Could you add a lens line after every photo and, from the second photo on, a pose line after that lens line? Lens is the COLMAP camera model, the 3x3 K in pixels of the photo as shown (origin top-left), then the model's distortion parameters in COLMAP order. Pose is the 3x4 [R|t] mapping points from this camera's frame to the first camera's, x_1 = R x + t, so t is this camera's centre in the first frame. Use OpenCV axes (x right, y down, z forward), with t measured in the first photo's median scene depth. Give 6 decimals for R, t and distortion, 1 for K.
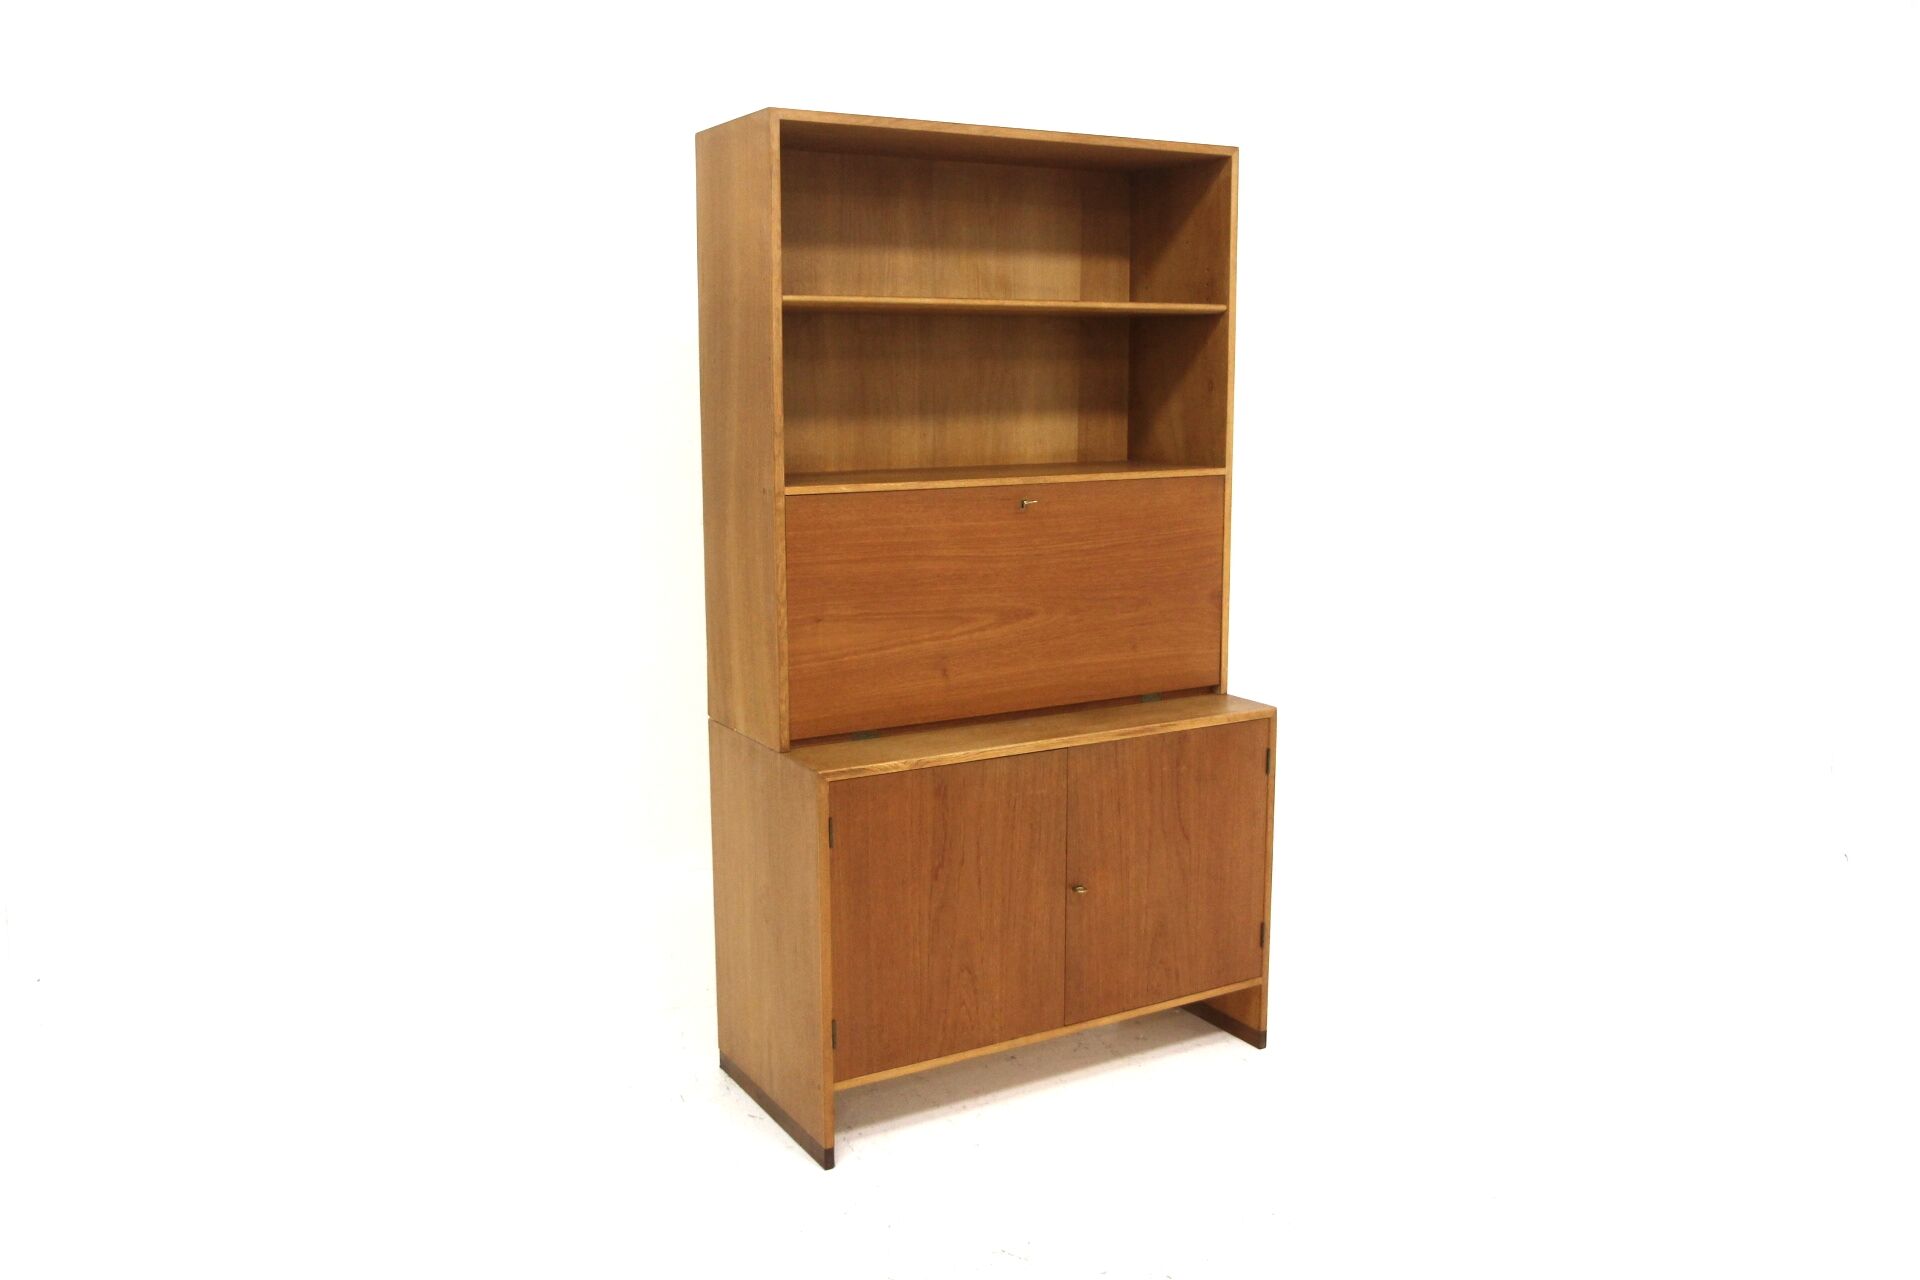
lens RADIAL K [[1611.2, 0, 949.5], [0, 1611.2, 626.2], [0, 0, 1]] dist [-0.015724, -0.007148]
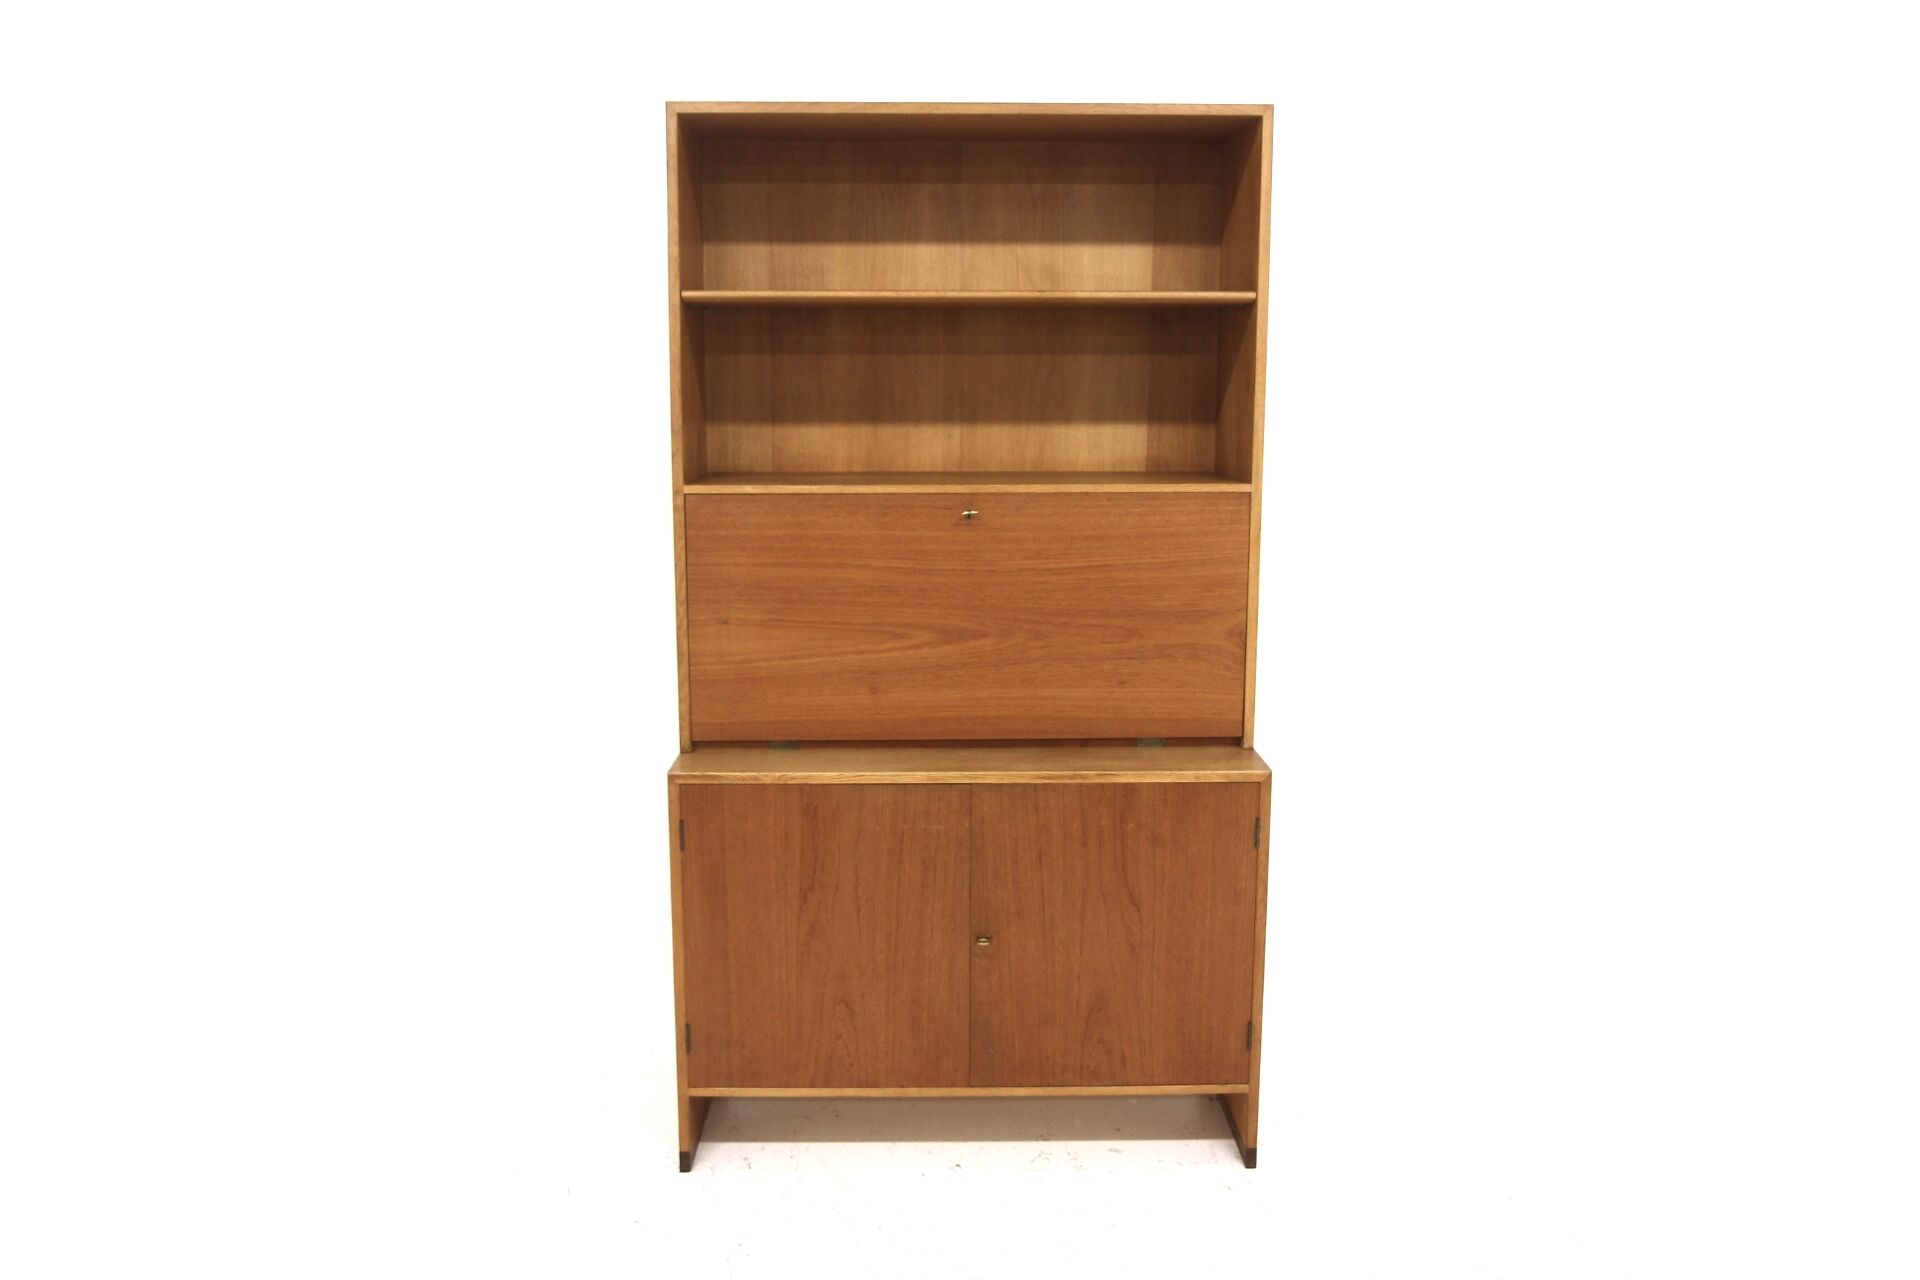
lens RADIAL K [[1611.2, 0, 951.8], [0, 1611.2, 651.3], [0, 0, 1]] dist [-0.015724, -0.007148]
pose [[0.871524, 0.089793, -0.482062, 0.472804], [-0.080429, 0.995953, 0.040106, -0.033474], [0.483712, 0.003818, 0.875219, 0.188200]]
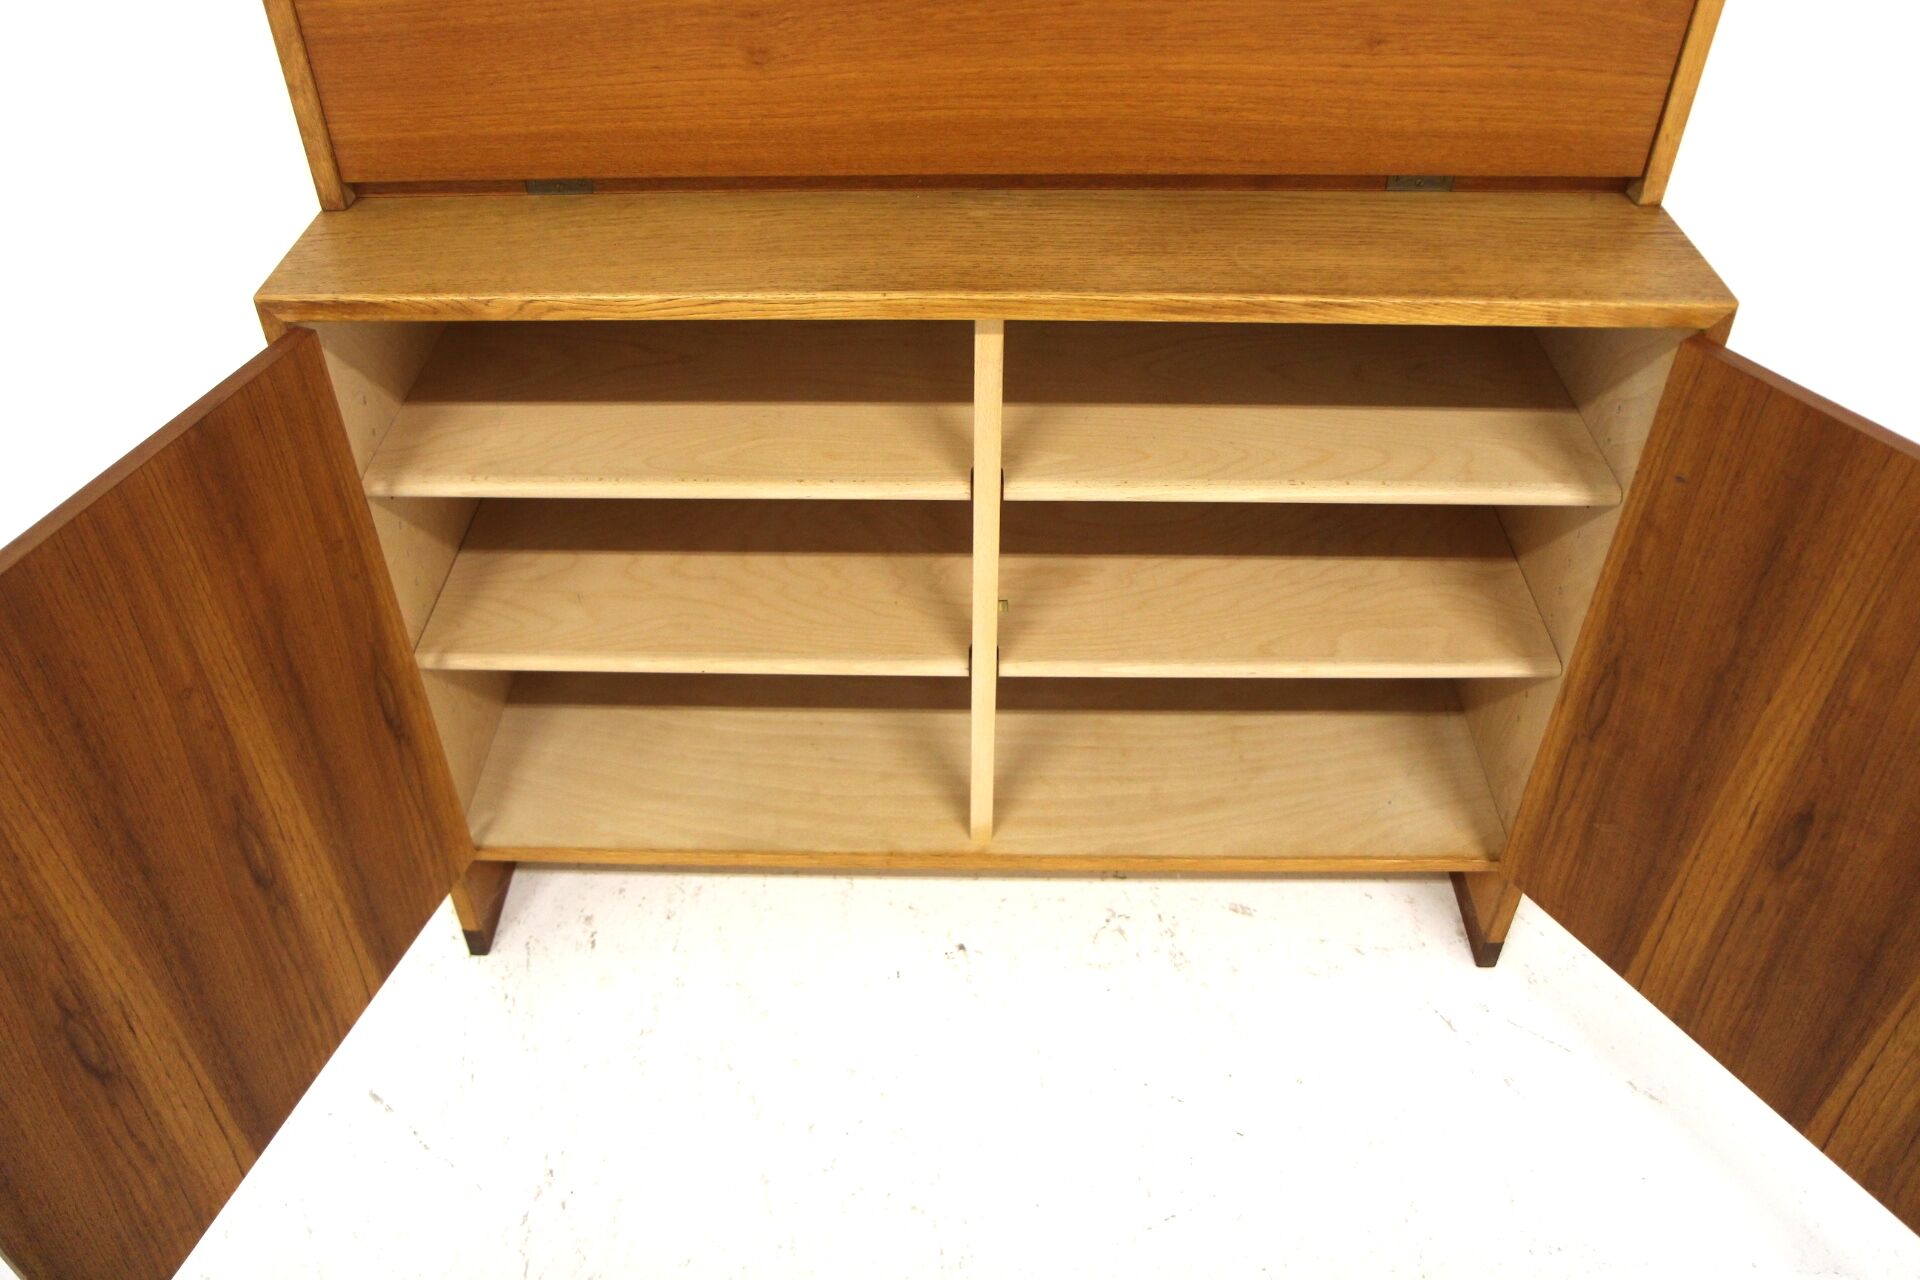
lens RADIAL K [[1510.6, 0, 943.9], [0, 1510.6, 632.6], [0, 0, 1]] dist [-0.057537, 0.001896]
pose [[0.849916, 0.337294, -0.404816, 0.217288], [-0.077720, 0.840114, 0.536812, -0.047738], [0.521155, -0.424783, 0.740241, 0.675352]]
